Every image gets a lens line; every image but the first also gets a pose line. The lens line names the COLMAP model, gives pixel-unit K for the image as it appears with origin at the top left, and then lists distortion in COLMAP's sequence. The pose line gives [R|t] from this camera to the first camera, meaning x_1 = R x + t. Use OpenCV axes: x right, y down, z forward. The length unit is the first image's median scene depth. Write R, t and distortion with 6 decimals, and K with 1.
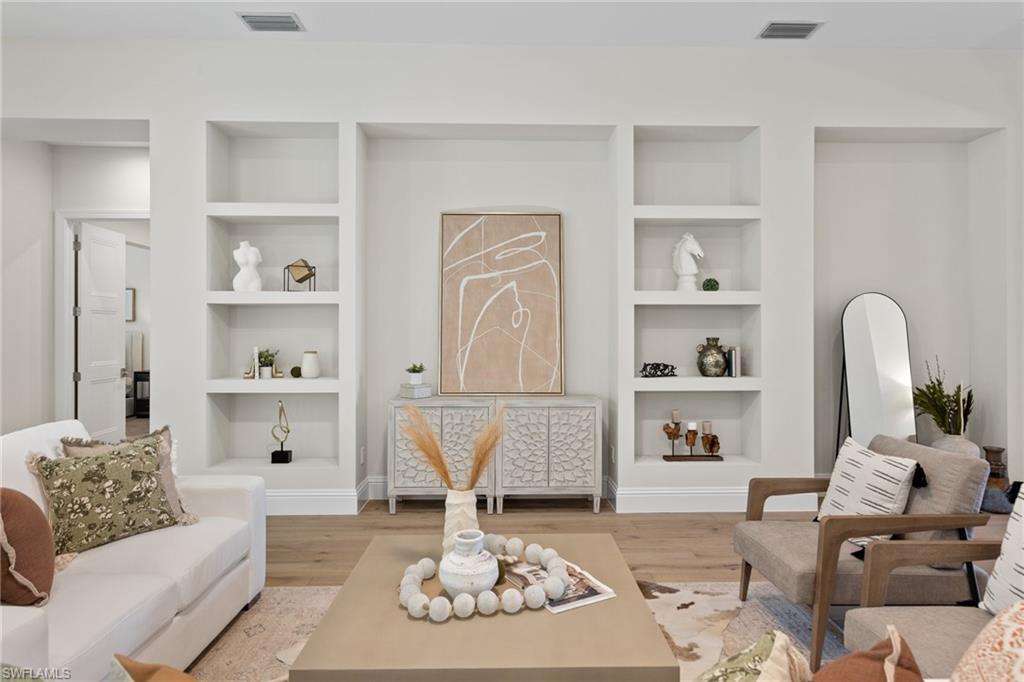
lens RADIAL K [[593.0, 0, 513.5], [0, 593.0, 331.0], [0, 0, 1]] dist [0.006986, 0.001628]
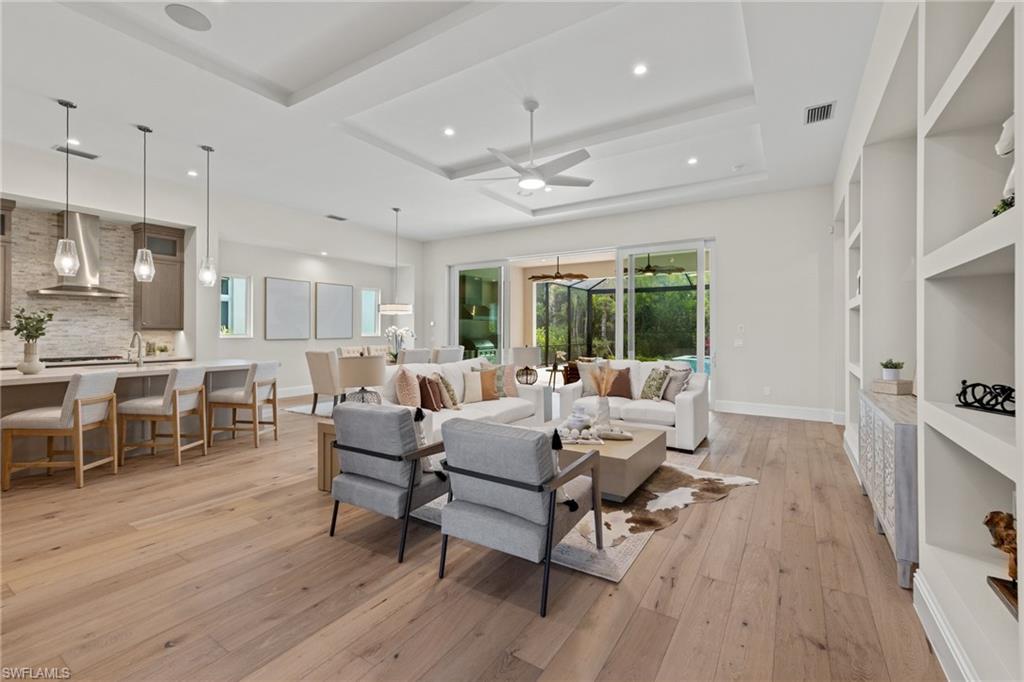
lens RADIAL K [[437.4, 0, 515.5], [0, 437.4, 329.2], [0, 0, 1]] dist [0.006077, -0.000120]
pose [[-0.557231, -0.005367, -0.830340, 0.792600], [-0.002435, 0.999985, -0.004829, 0.009200], [0.830354, -0.000669, -0.557236, 0.879497]]
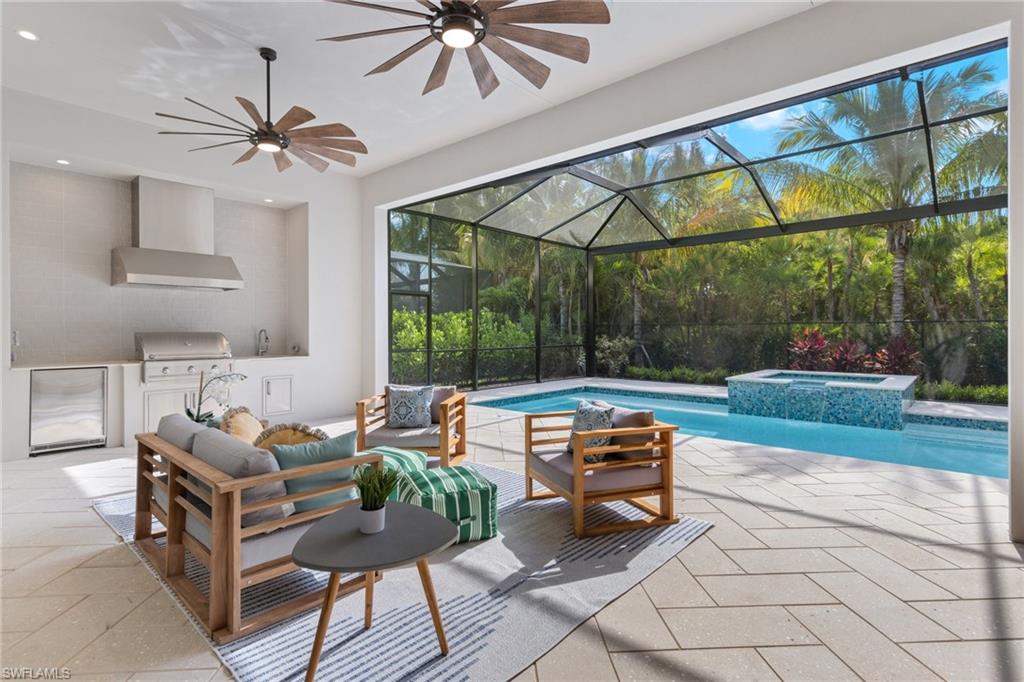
lens RADIAL K [[503.6, 0, 532.3], [0, 503.6, 329.4], [0, 0, 1]] dist [0.012553, 0.000364]
pose [[-0.670602, -0.001094, -0.741817, -1.176769], [0.002135, 0.999992, -0.003405, 0.059785], [0.741814, -0.003867, -0.670594, 0.677200]]
